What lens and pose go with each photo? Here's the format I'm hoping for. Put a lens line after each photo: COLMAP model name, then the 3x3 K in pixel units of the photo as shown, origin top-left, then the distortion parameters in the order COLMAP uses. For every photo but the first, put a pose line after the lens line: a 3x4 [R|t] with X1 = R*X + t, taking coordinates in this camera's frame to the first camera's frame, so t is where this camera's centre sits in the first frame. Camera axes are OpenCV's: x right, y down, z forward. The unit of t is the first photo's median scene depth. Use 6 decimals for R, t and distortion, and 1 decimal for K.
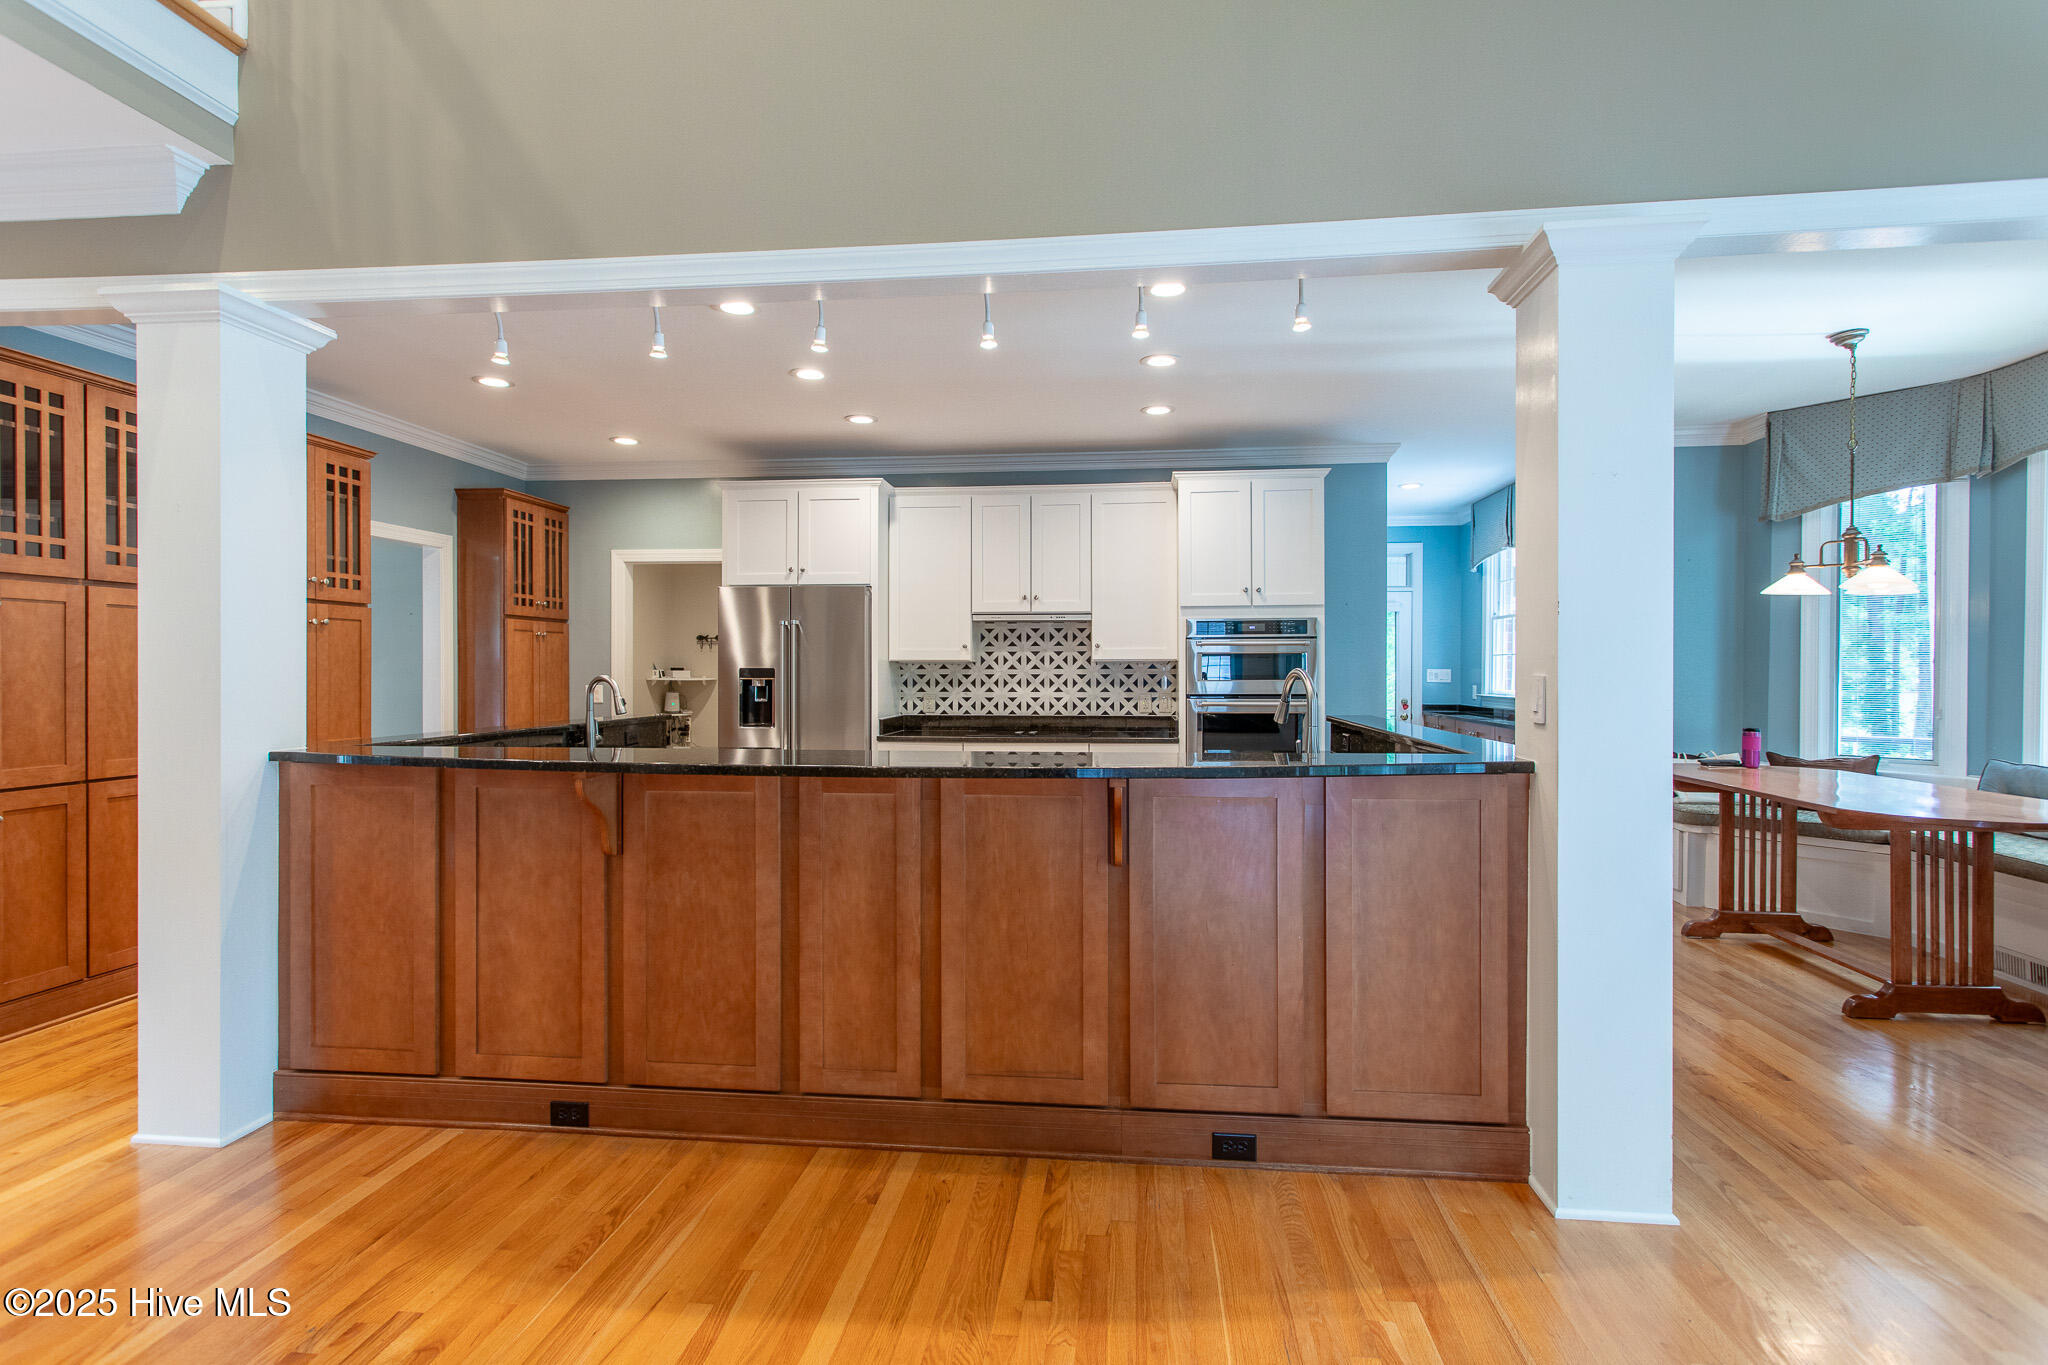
lens RADIAL K [[985.7, 0, 1023.0], [0, 985.7, 672.6], [0, 0, 1]] dist [0.001725, 0.004198]
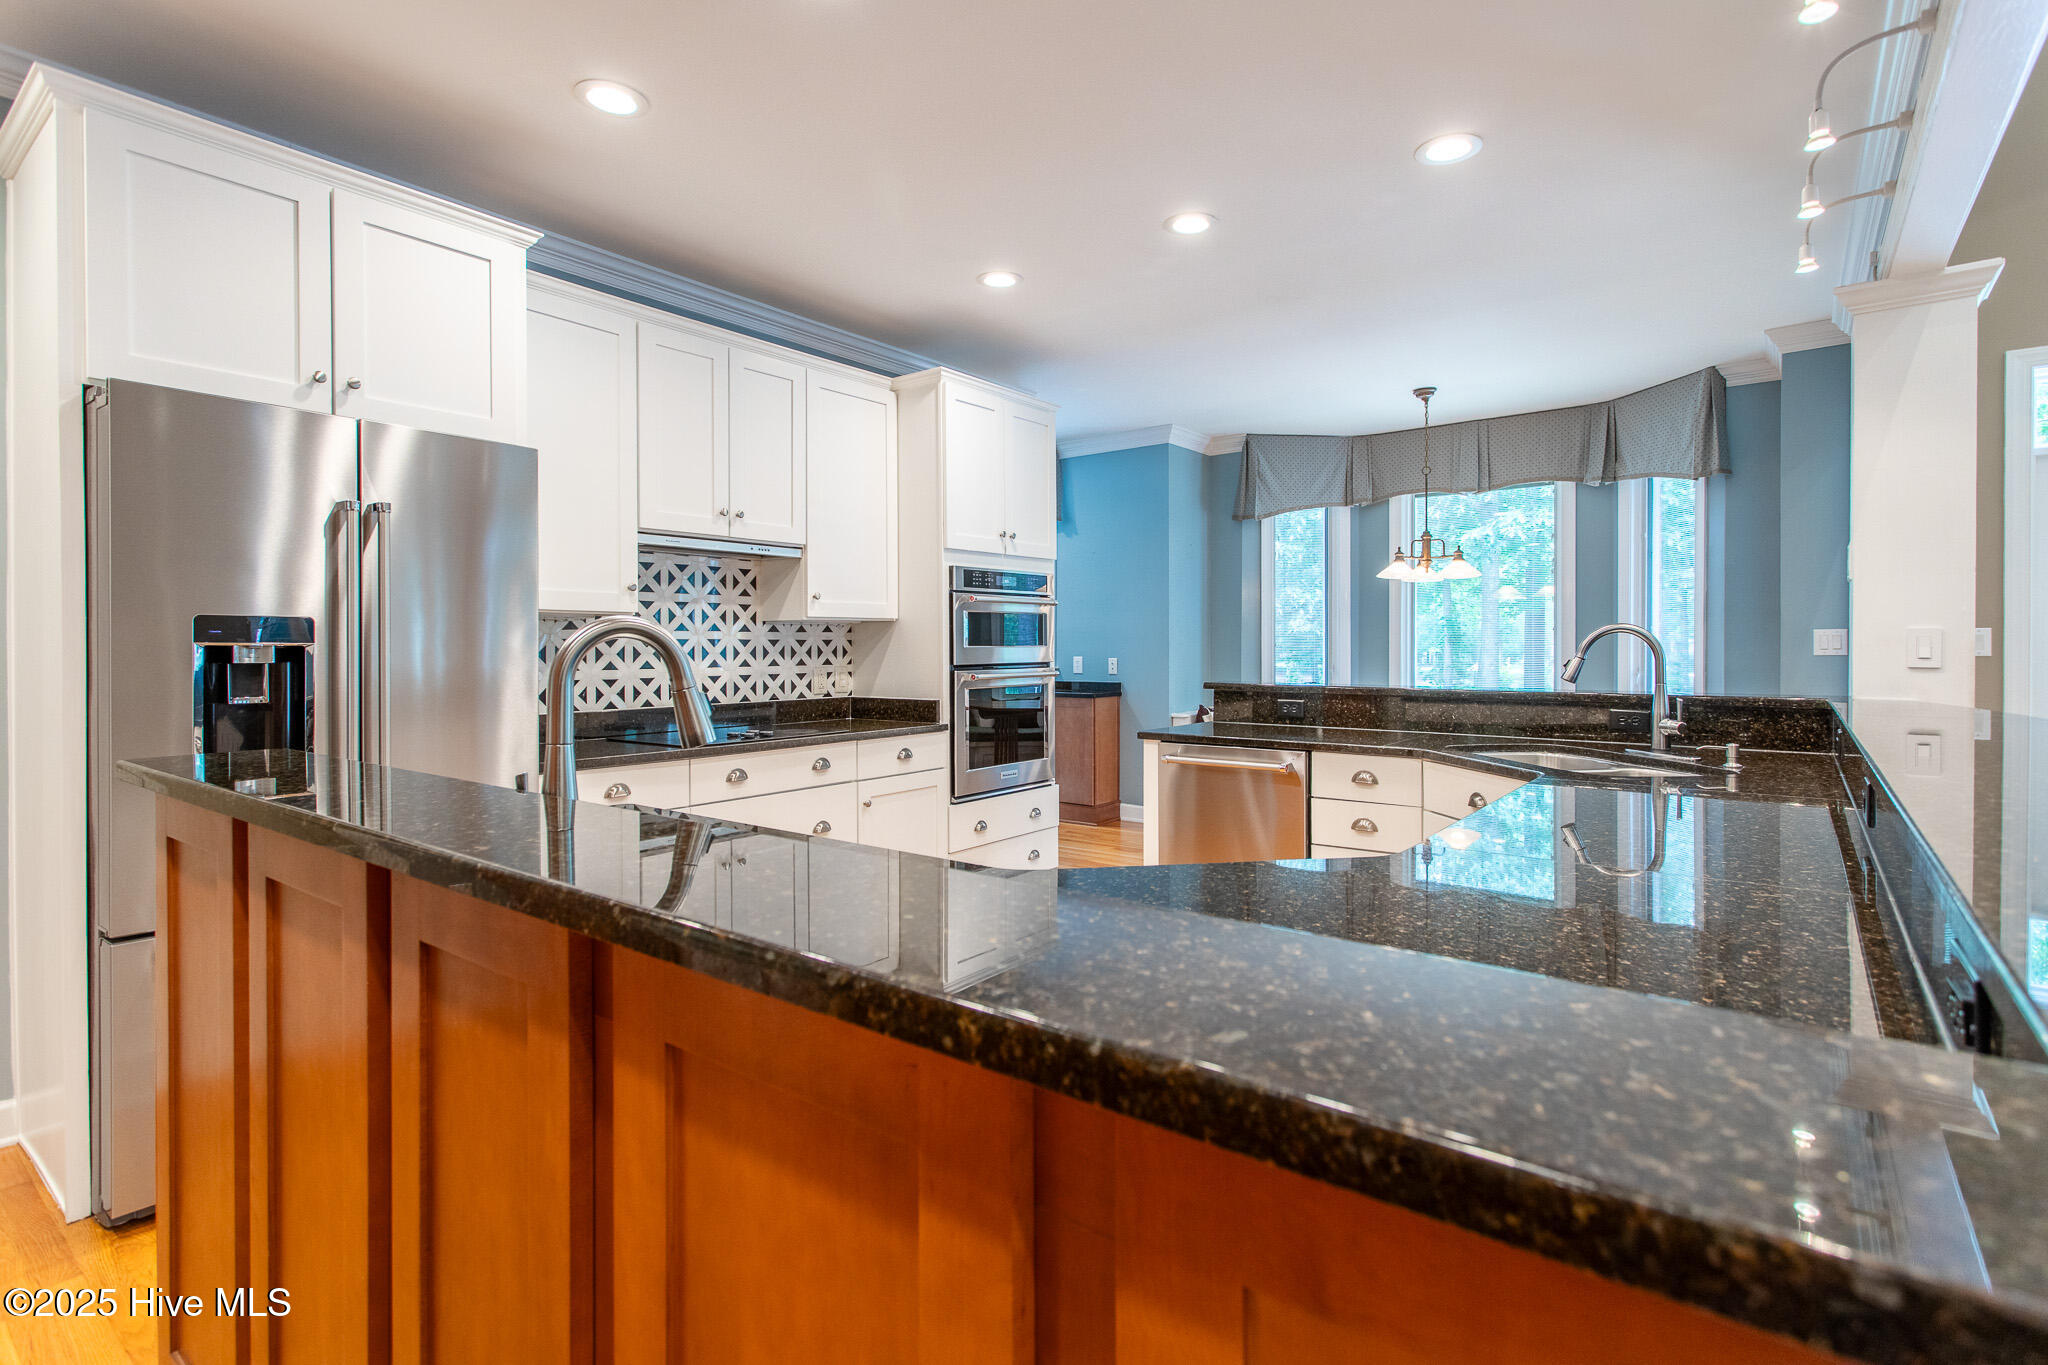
lens RADIAL K [[985.7, 0, 1043.0], [0, 985.7, 658.5], [0, 0, 1]] dist [0.001725, 0.004198]
pose [[0.511790, -0.011985, 0.859027, -0.407358], [0.004958, 0.999927, 0.010997, 0.008190], [-0.859096, -0.001369, 0.511812, 0.496588]]
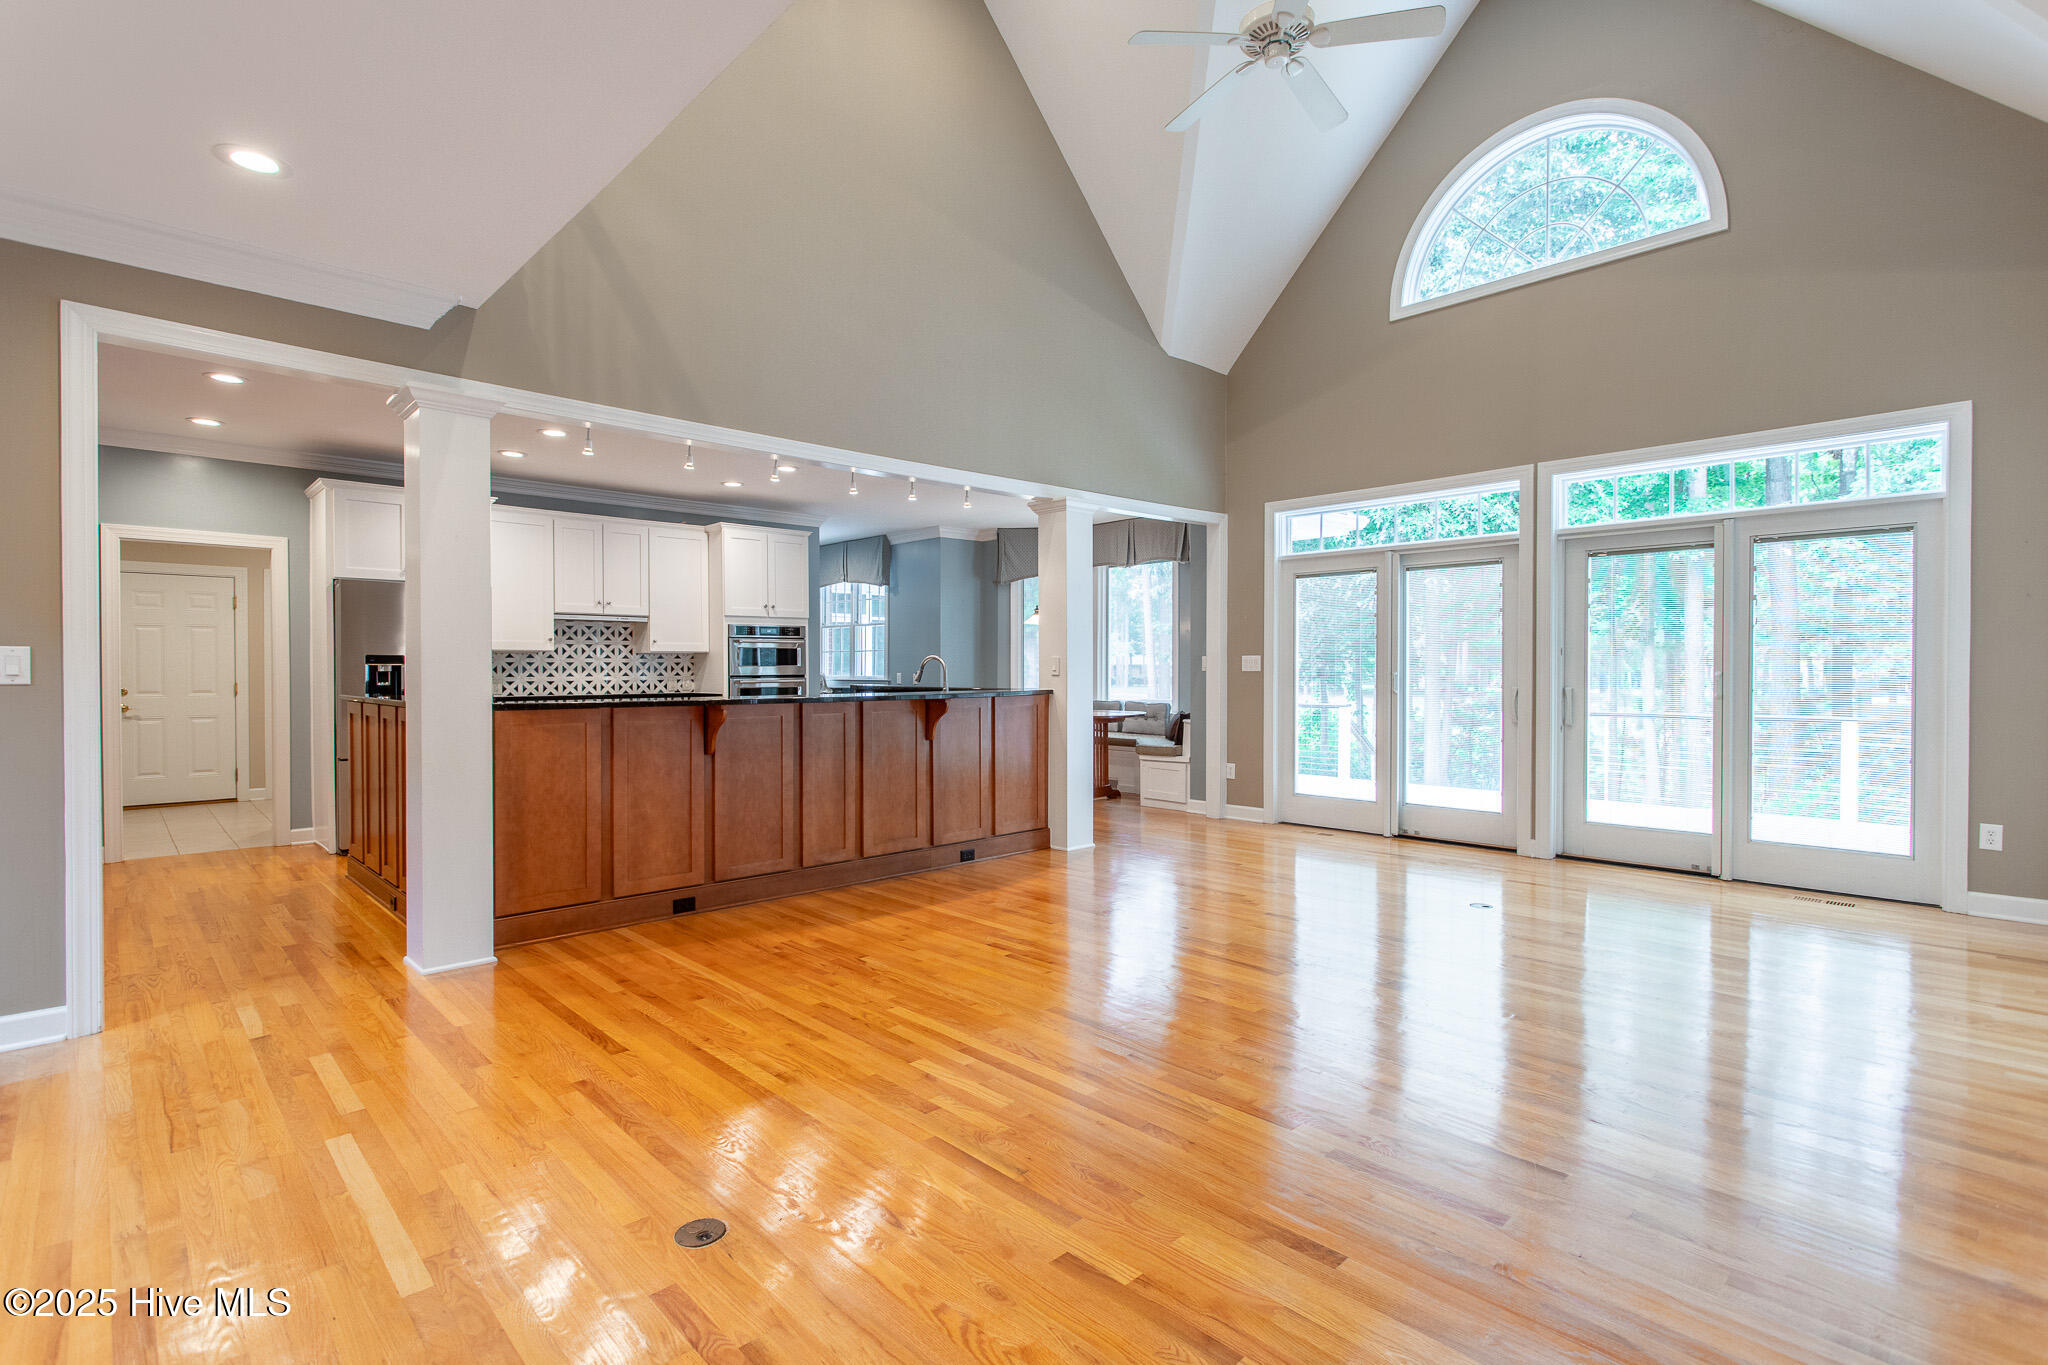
lens RADIAL K [[985.7, 0, 1033.6], [0, 985.7, 677.5], [0, 0, 1]] dist [0.001725, 0.004198]
pose [[0.640017, -0.009237, 0.768306, -0.605737], [0.004822, 0.999956, 0.008005, 0.013923], [-0.768346, -0.001419, 0.640033, -0.257821]]
